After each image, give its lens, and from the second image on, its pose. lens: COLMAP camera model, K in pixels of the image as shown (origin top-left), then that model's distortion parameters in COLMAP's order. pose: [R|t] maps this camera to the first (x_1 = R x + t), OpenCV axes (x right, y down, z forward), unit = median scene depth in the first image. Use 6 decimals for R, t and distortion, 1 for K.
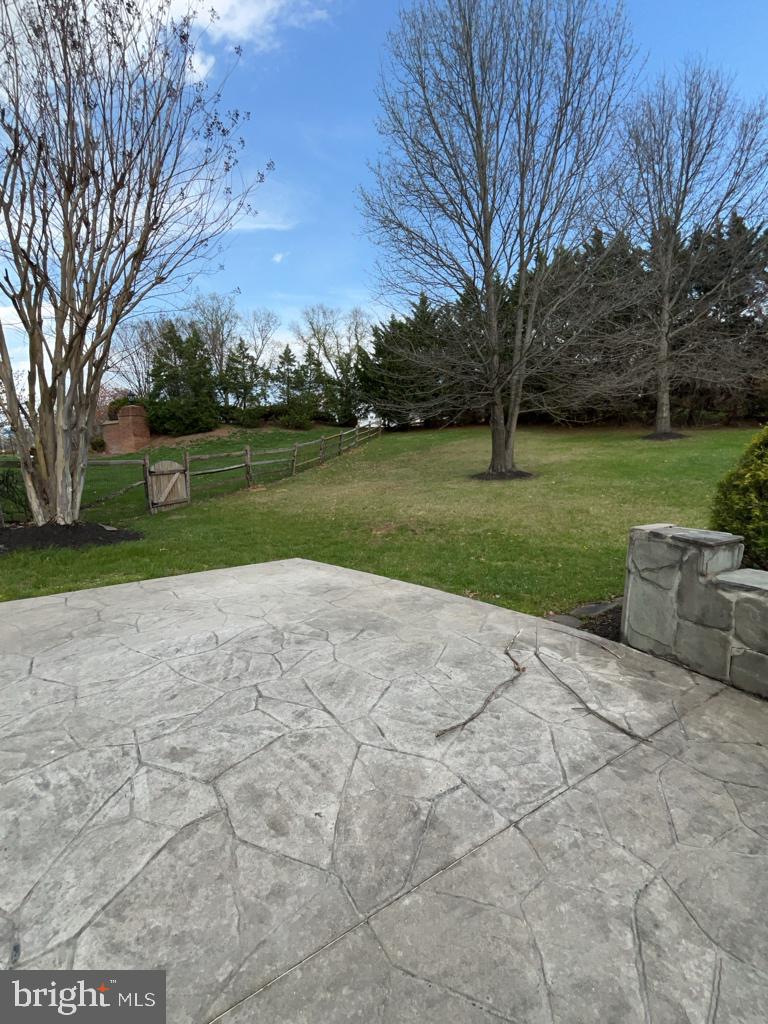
lens RADIAL K [[461.0, 0, 385.7], [0, 461.0, 509.4], [0, 0, 1]] dist [-0.002197, -0.000179]
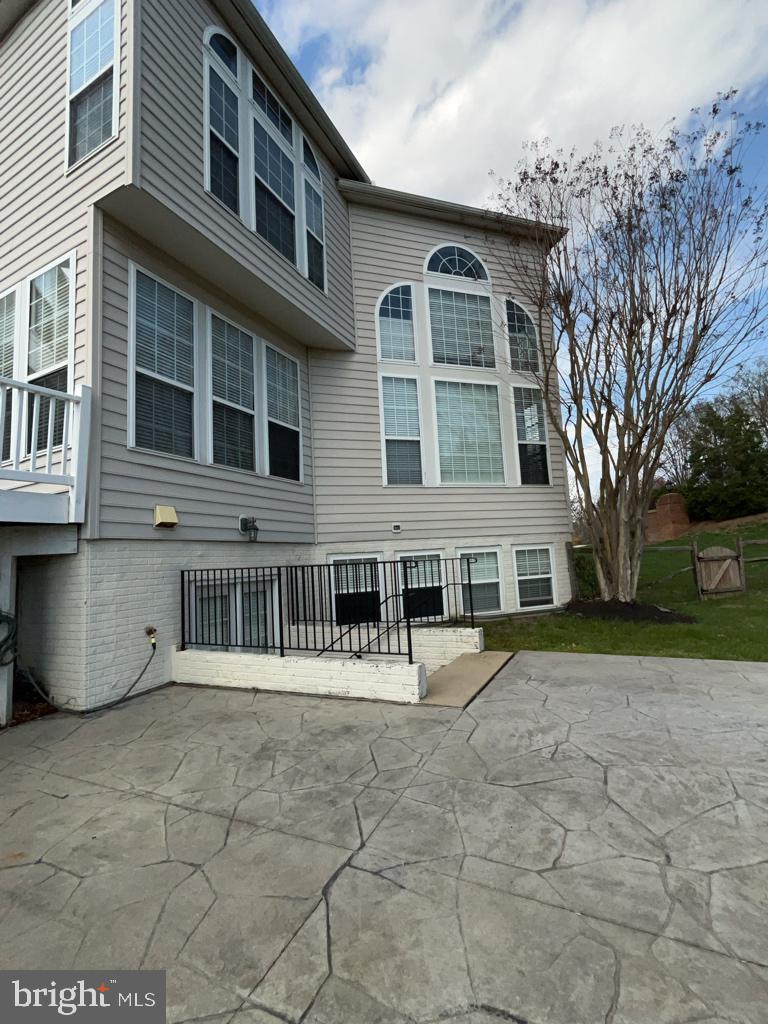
lens RADIAL K [[461.0, 0, 385.7], [0, 461.0, 509.4], [0, 0, 1]] dist [-0.002197, -0.000179]
pose [[0.501267, -0.087293, -0.860878, 0.026048], [-0.077396, 0.986387, -0.145085, 0.017514], [0.861824, 0.139355, 0.487688, -0.124997]]
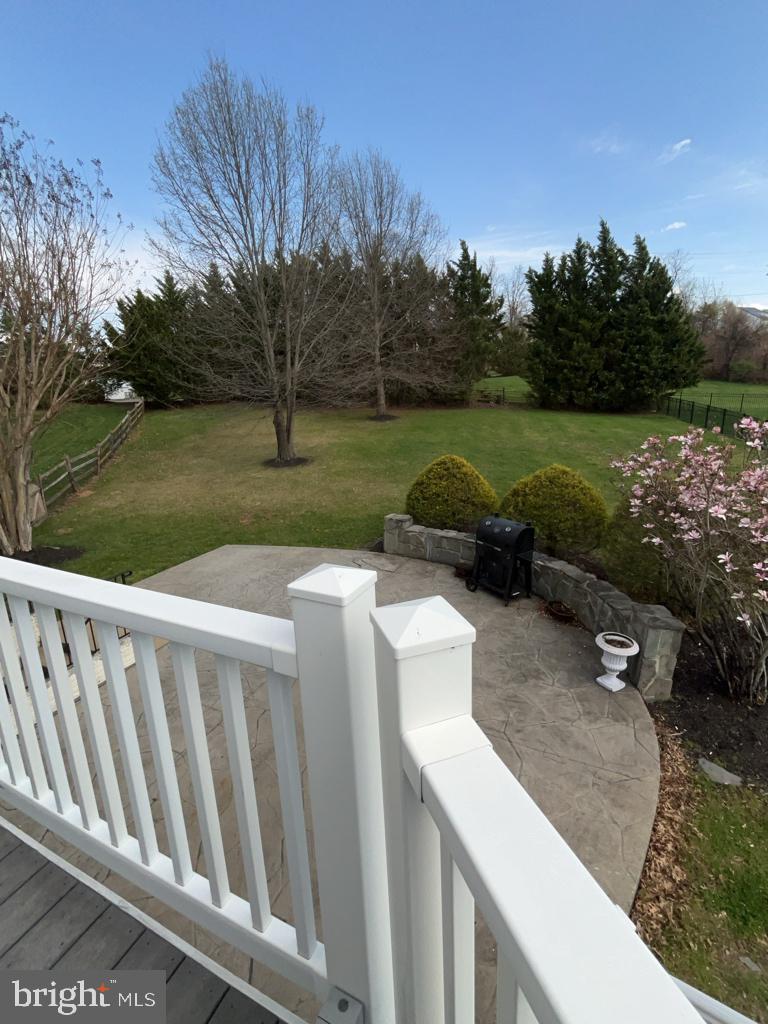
lens RADIAL K [[461.0, 0, 385.7], [0, 461.0, 509.4], [0, 0, 1]] dist [-0.002197, -0.000179]
pose [[0.851846, -0.134411, 0.506253, -0.438642], [0.080311, 0.988602, 0.127341, -0.171323], [-0.517598, -0.067817, 0.852932, -0.709131]]
